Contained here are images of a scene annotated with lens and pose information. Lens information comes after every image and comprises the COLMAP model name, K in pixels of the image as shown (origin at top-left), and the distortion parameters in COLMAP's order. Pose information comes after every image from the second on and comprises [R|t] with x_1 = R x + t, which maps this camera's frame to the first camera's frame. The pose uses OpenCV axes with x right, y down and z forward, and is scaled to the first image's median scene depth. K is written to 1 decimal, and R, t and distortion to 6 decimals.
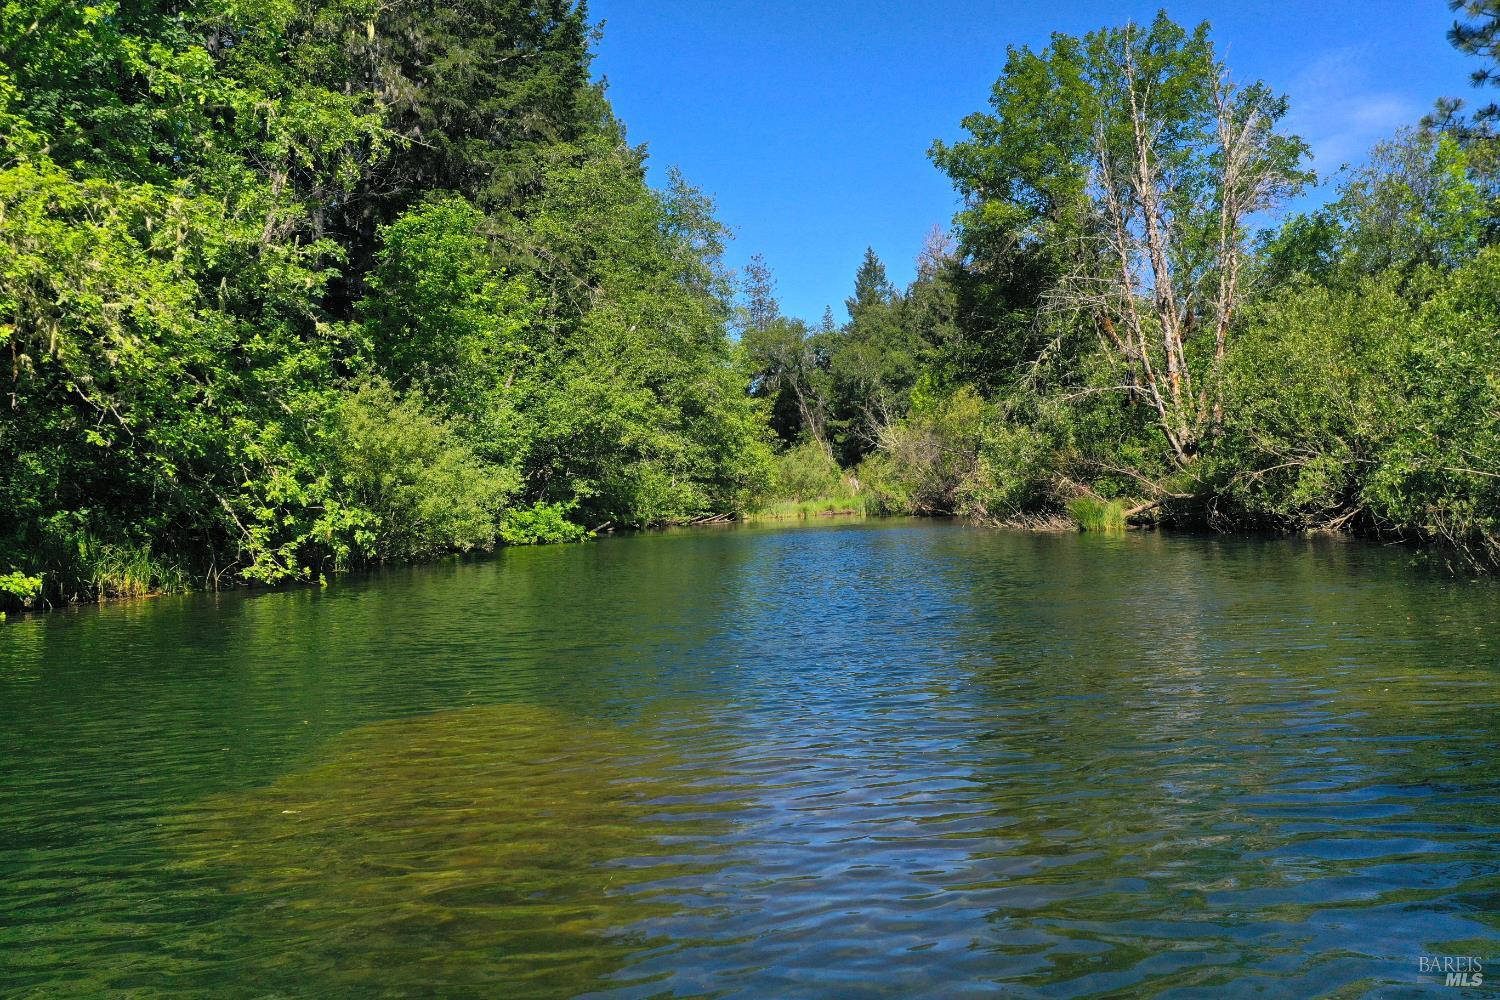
lens RADIAL K [[1165.1, 0, 743.2], [0, 1165.1, 494.3], [0, 0, 1]] dist [-0.018251, 0.000298]
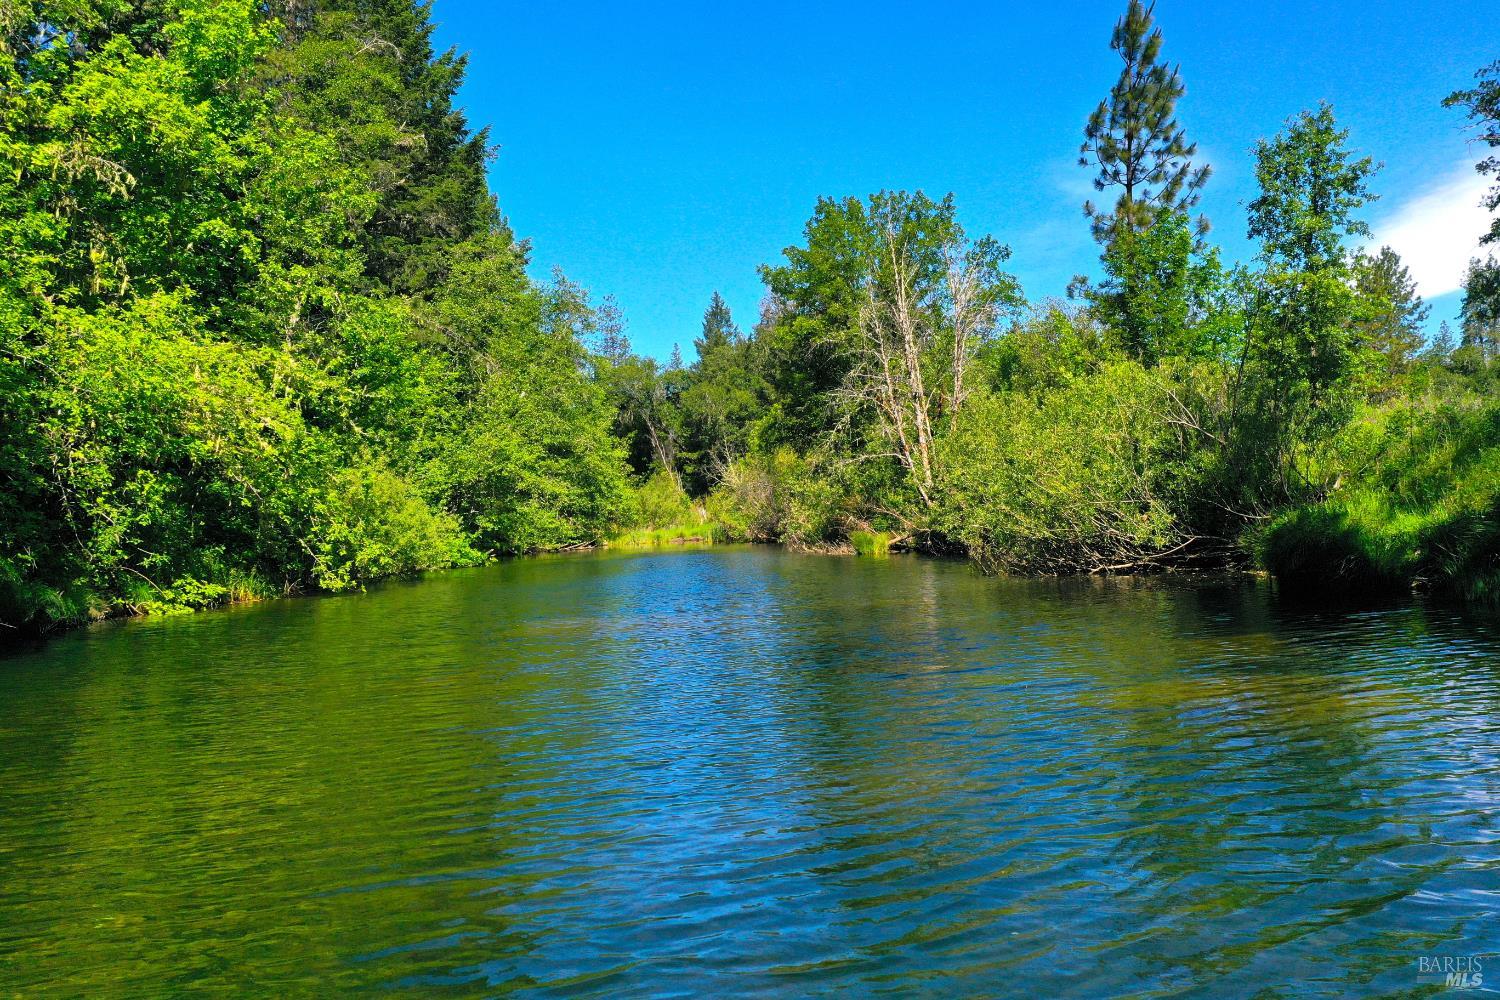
lens RADIAL K [[1165.1, 0, 753.7], [0, 1165.1, 496.7], [0, 0, 1]] dist [-0.018251, 0.000298]
pose [[0.990373, -0.000196, 0.138423, -0.023499], [0.002811, 0.999821, -0.018701, -0.008580], [-0.138395, 0.018910, 0.990197, -0.262528]]
